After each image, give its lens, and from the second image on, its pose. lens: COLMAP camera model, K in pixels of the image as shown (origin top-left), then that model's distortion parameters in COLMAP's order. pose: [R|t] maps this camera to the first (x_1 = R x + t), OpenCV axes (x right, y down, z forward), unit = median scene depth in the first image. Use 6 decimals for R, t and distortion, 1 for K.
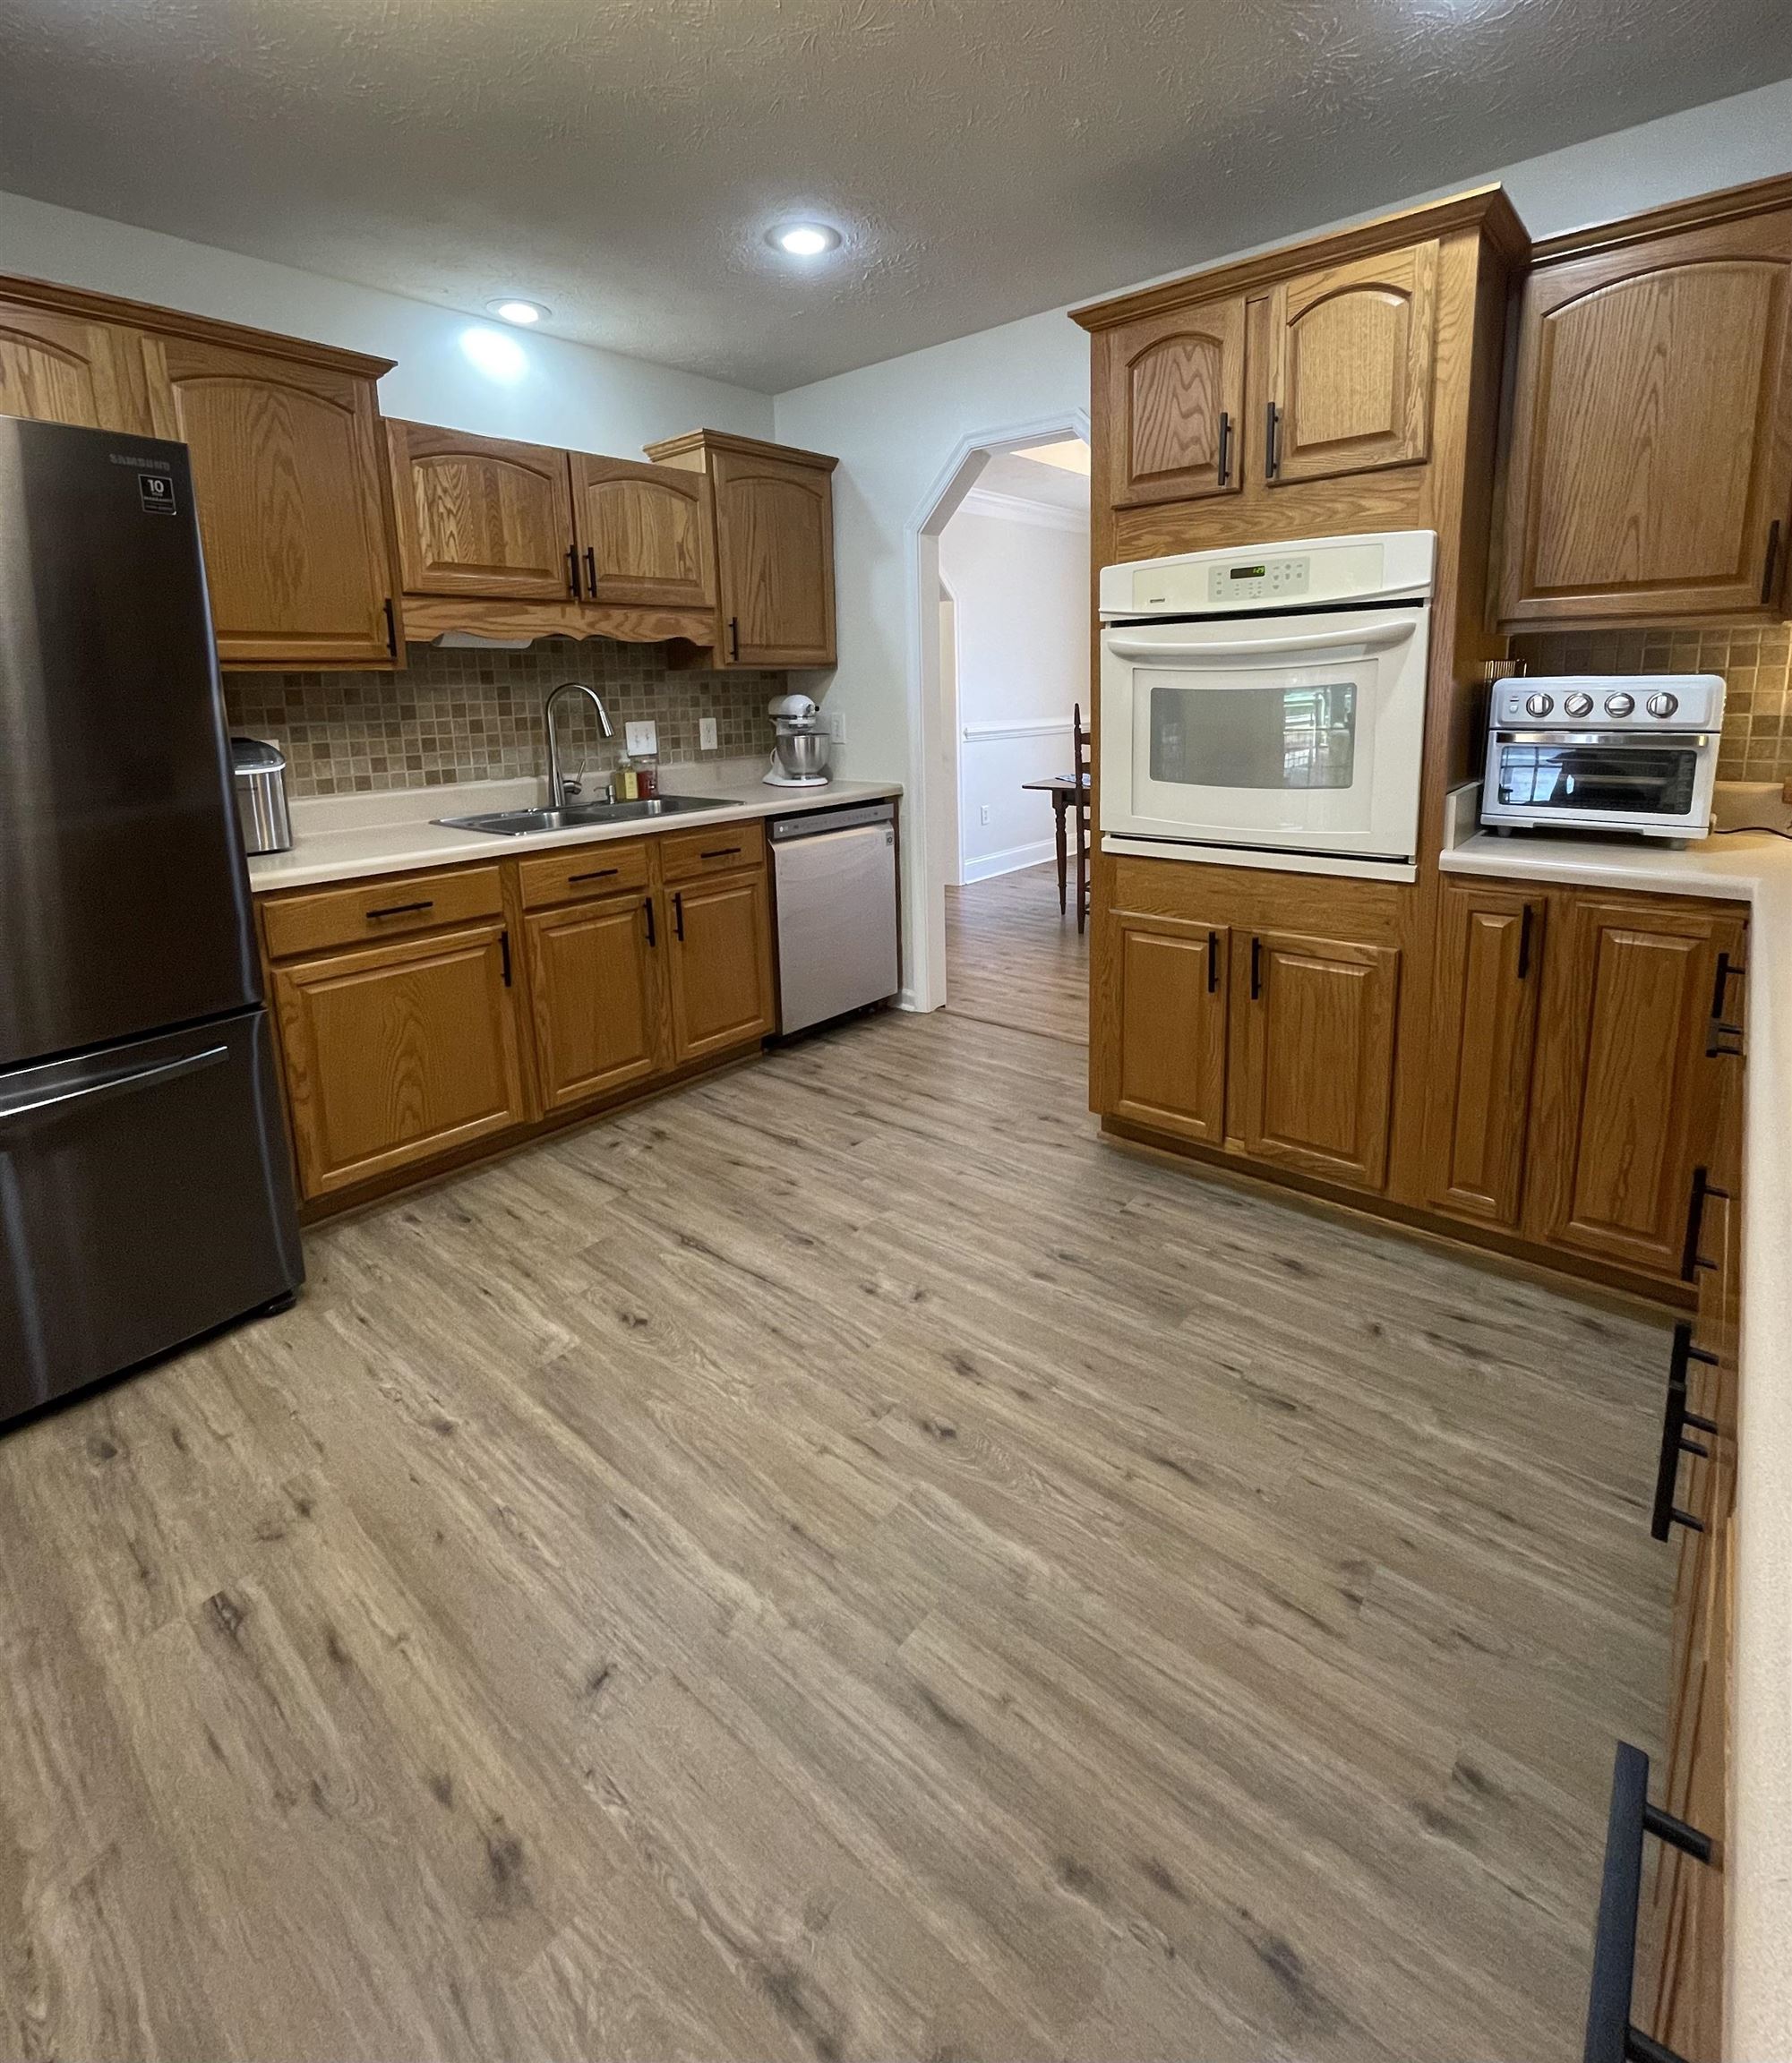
lens RADIAL K [[984.5, 0, 917.8], [0, 984.5, 851.9], [0, 0, 1]] dist [-0.005087, -0.000782]
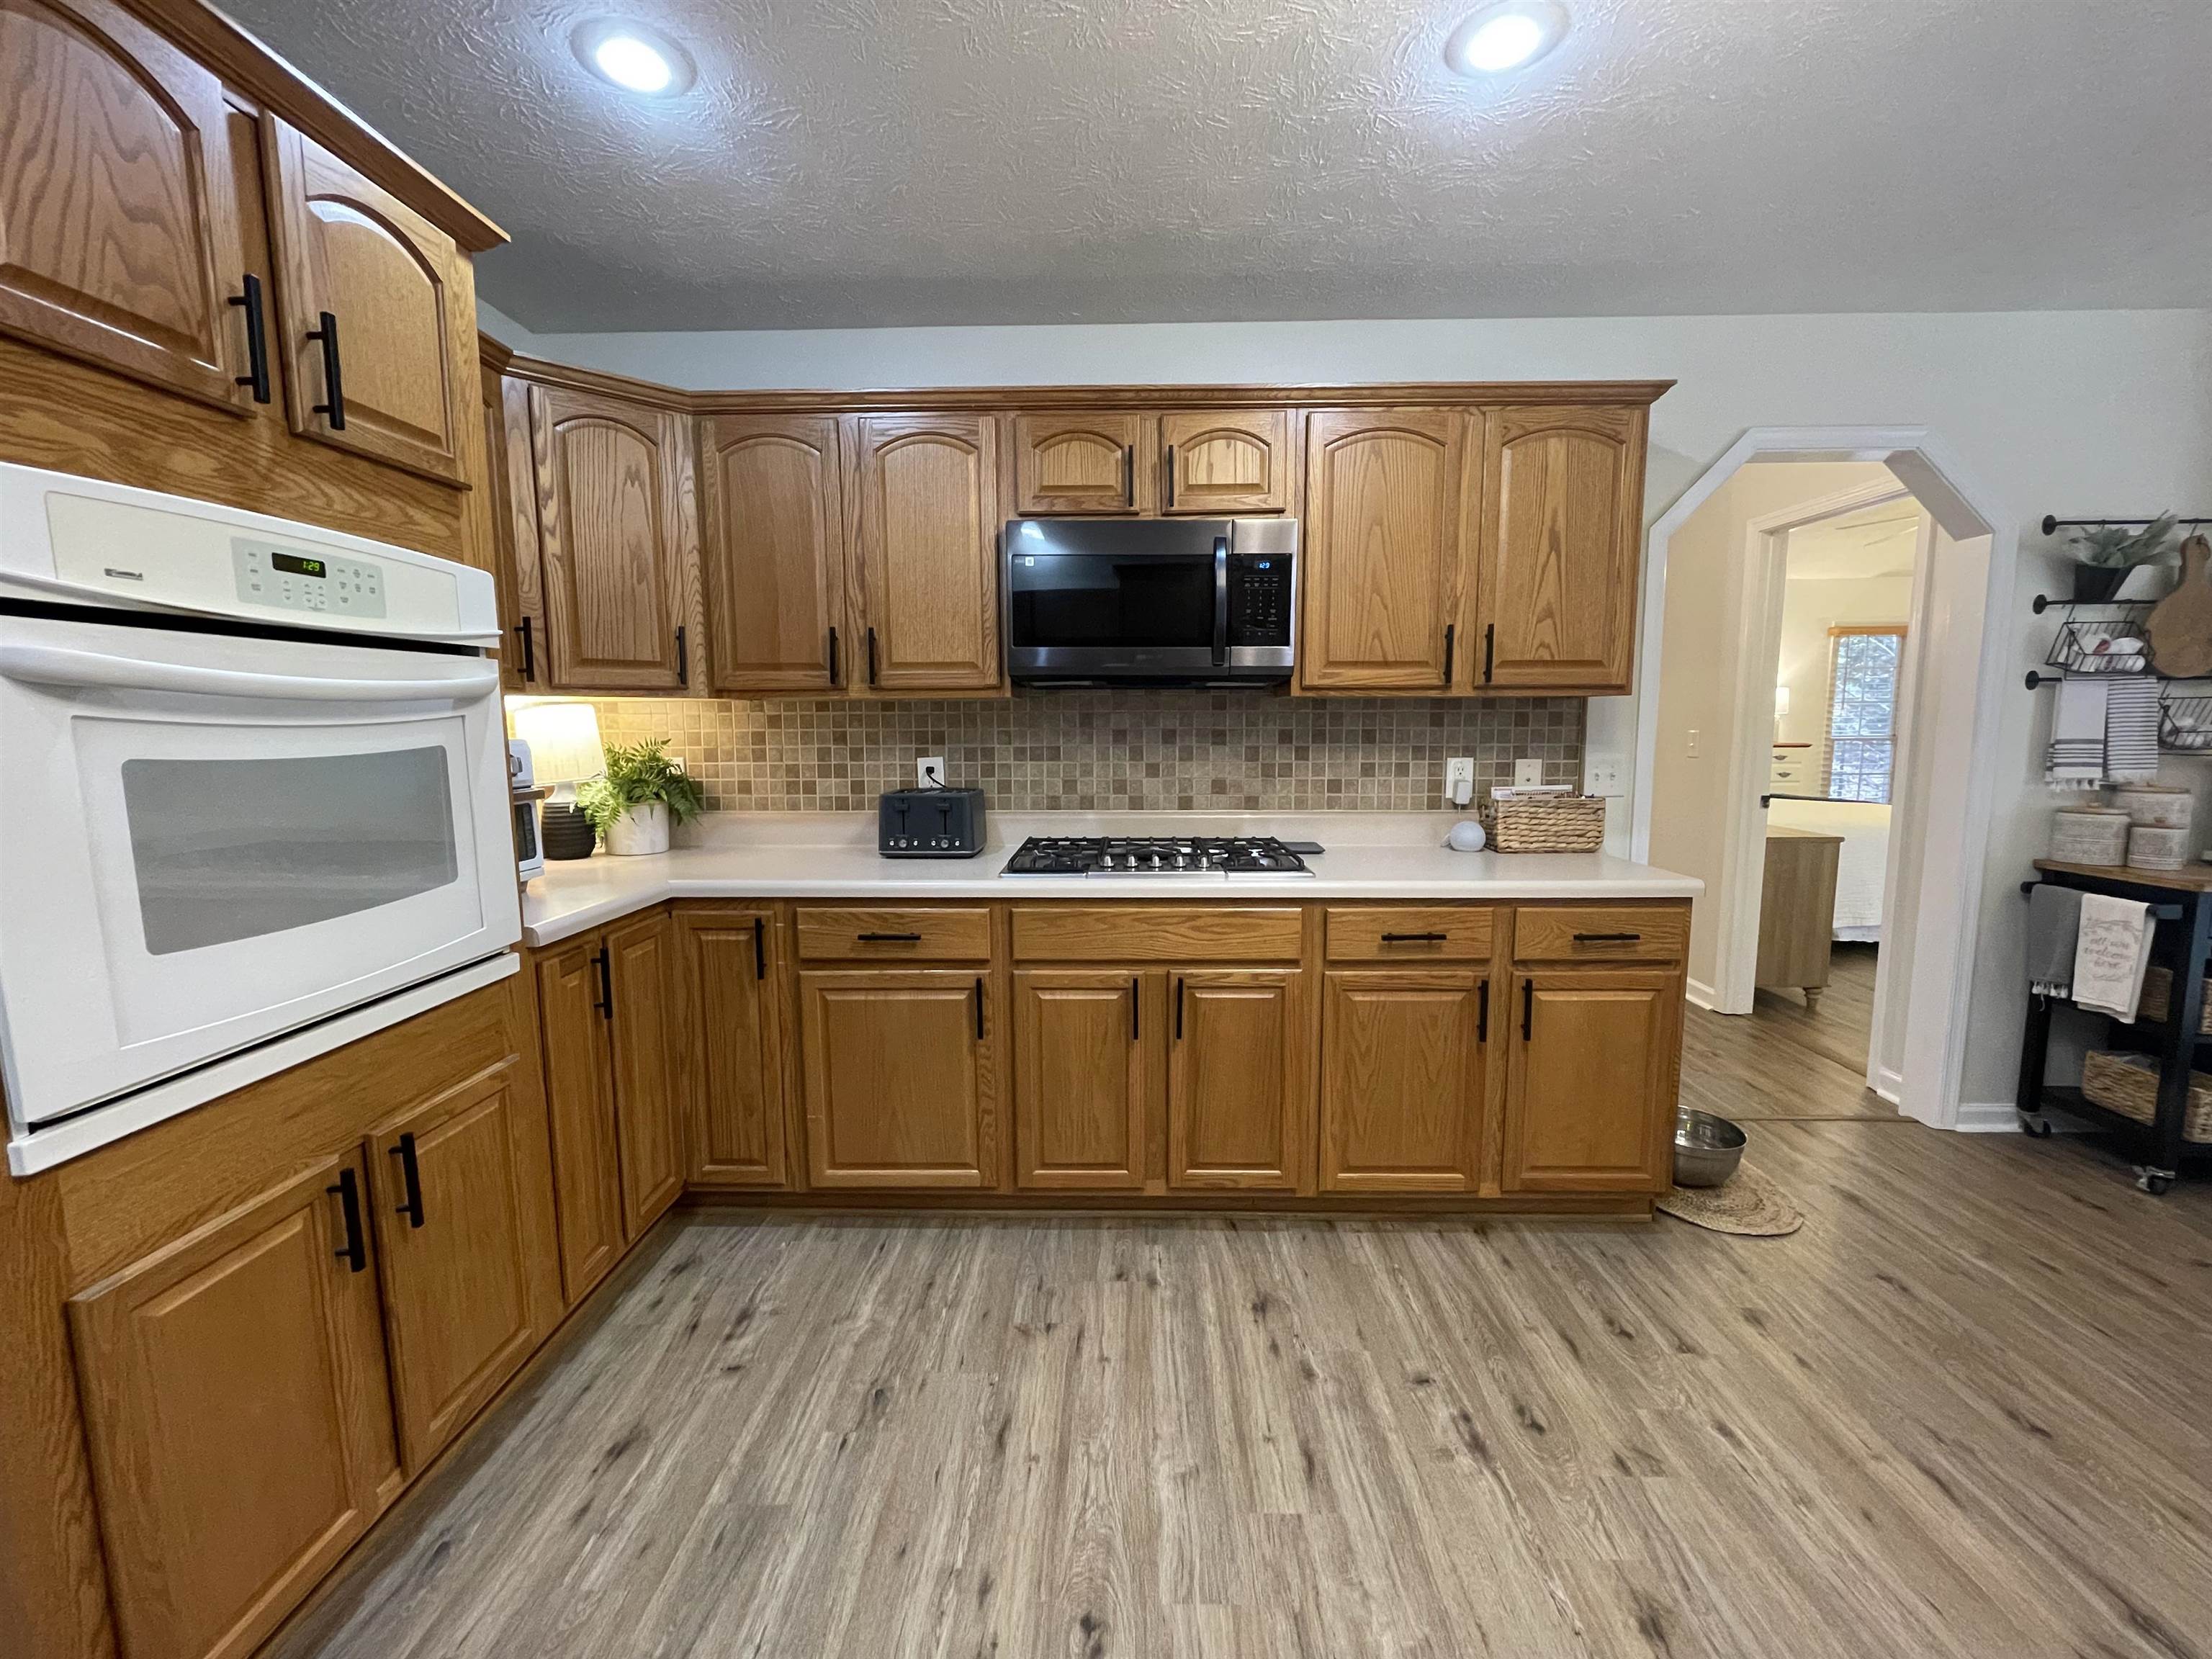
lens RADIAL K [[900.2, 0, 1101.2], [0, 900.2, 818.9], [0, 0, 1]] dist [-0.003139, -0.000026]
pose [[-0.623939, -0.057893, 0.779325, -0.306713], [0.152836, 0.968954, 0.194343, -0.124708], [-0.766381, 0.240367, -0.595720, 0.742687]]
